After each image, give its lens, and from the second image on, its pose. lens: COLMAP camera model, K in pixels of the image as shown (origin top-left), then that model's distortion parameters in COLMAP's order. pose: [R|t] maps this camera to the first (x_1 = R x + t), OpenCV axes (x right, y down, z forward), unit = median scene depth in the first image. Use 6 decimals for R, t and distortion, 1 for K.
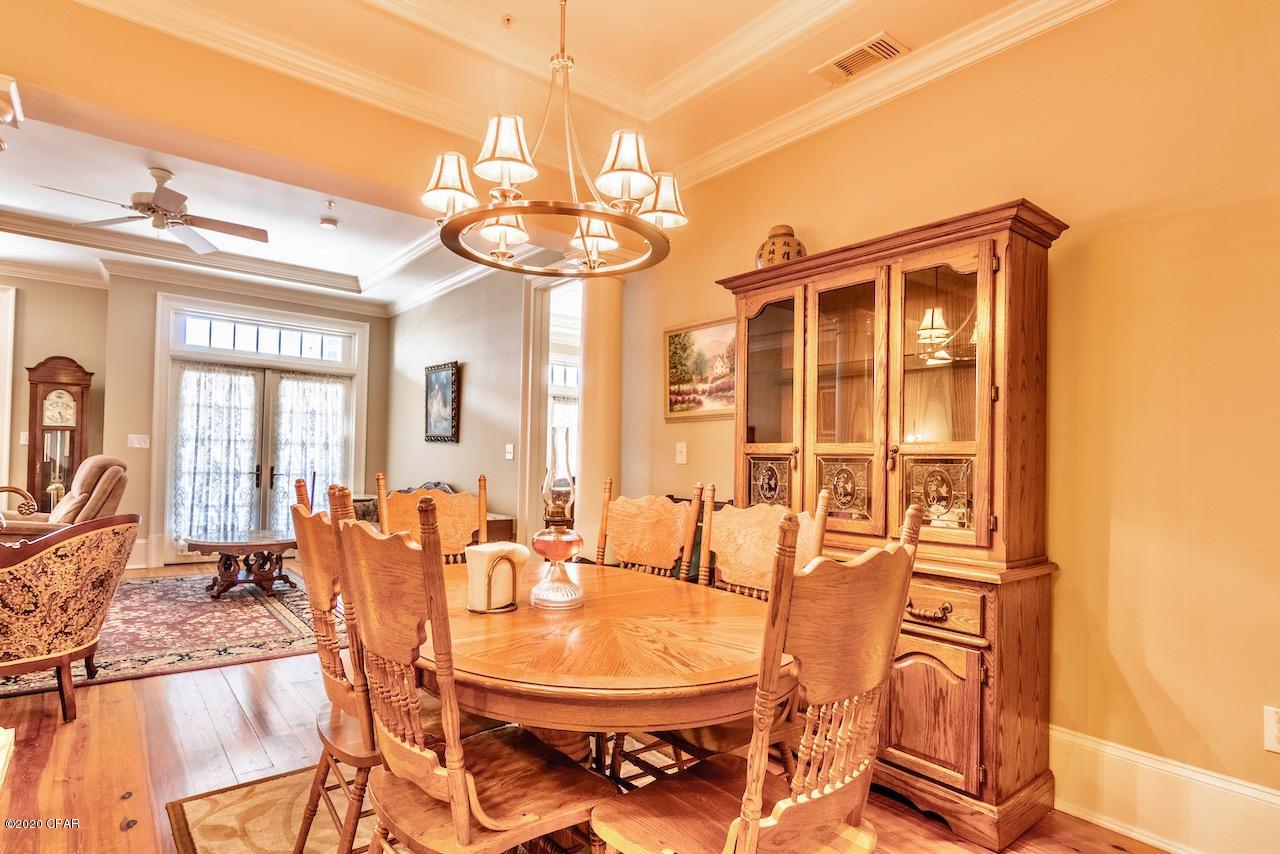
lens RADIAL K [[662.0, 0, 598.5], [0, 662.0, 448.4], [0, 0, 1]] dist [-0.003254, 0.003729]
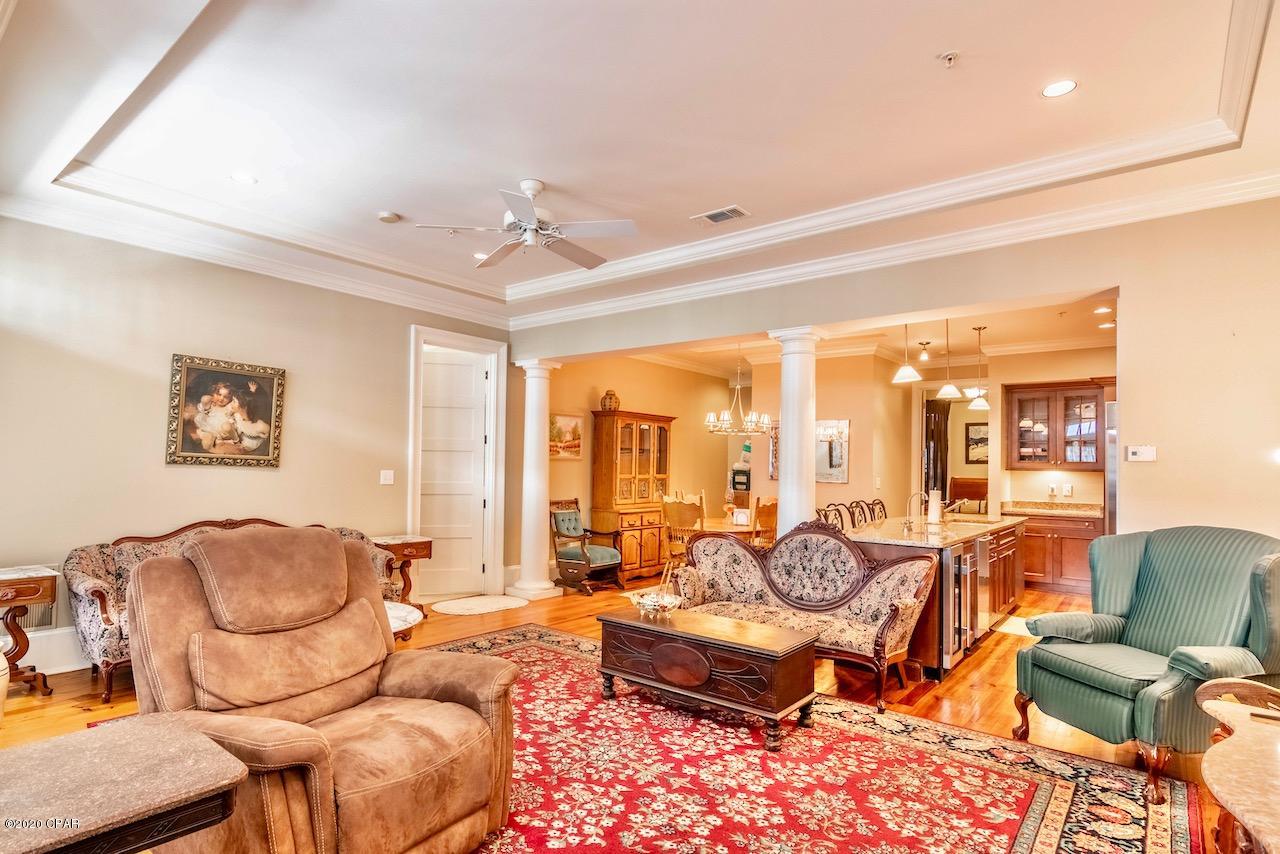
lens RADIAL K [[662.0, 0, 610.5], [0, 662.0, 453.3], [0, 0, 1]] dist [-0.003254, 0.003729]
pose [[-0.228521, -0.013516, 0.973445, -1.027566], [-0.044676, 0.998996, 0.003383, -0.044129], [-0.972513, -0.042717, -0.228896, 0.725227]]
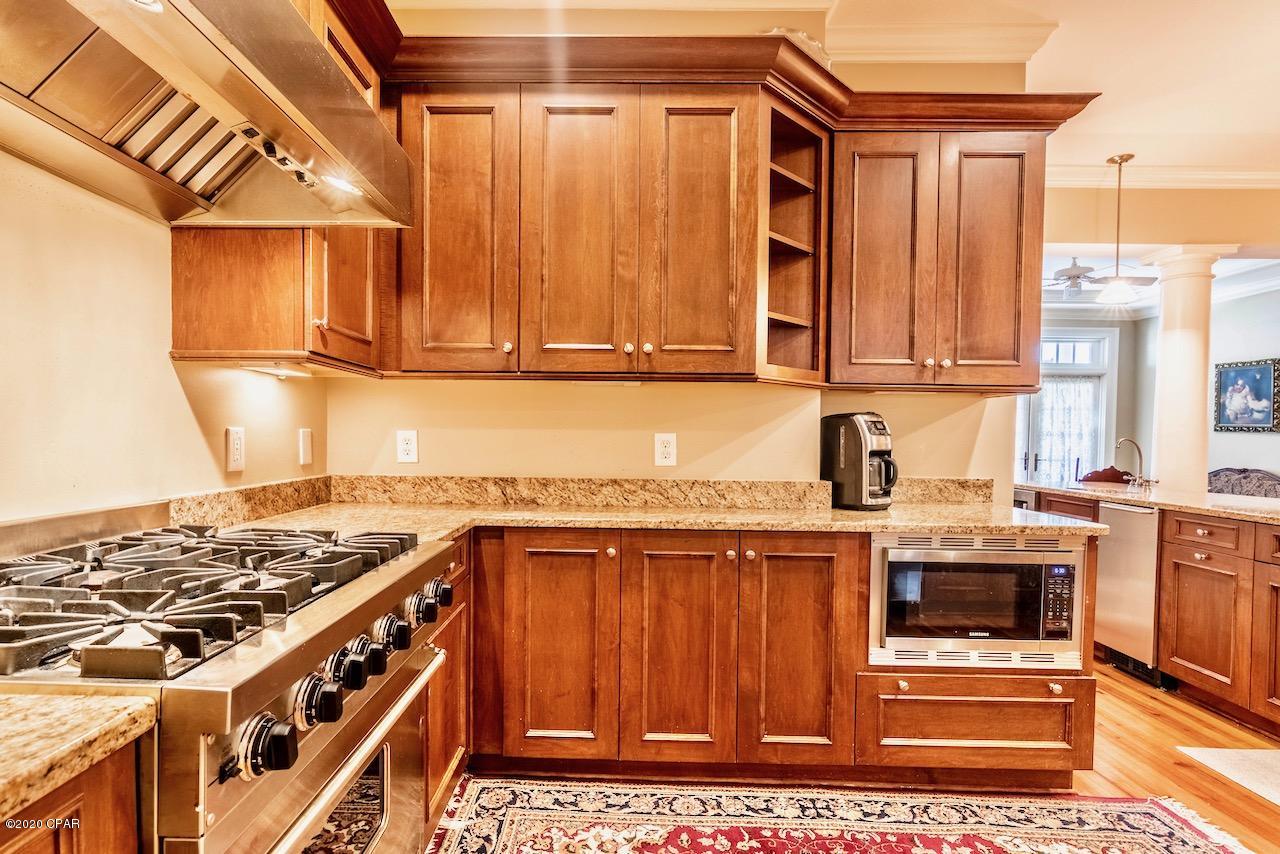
lens RADIAL K [[662.0, 0, 605.4], [0, 662.0, 451.5], [0, 0, 1]] dist [-0.003254, 0.003729]
pose [[0.783838, 0.000608, -0.620965, -0.377700], [0.019438, 0.999485, 0.025516, -0.025229], [0.620661, -0.032070, 0.783423, -0.512777]]
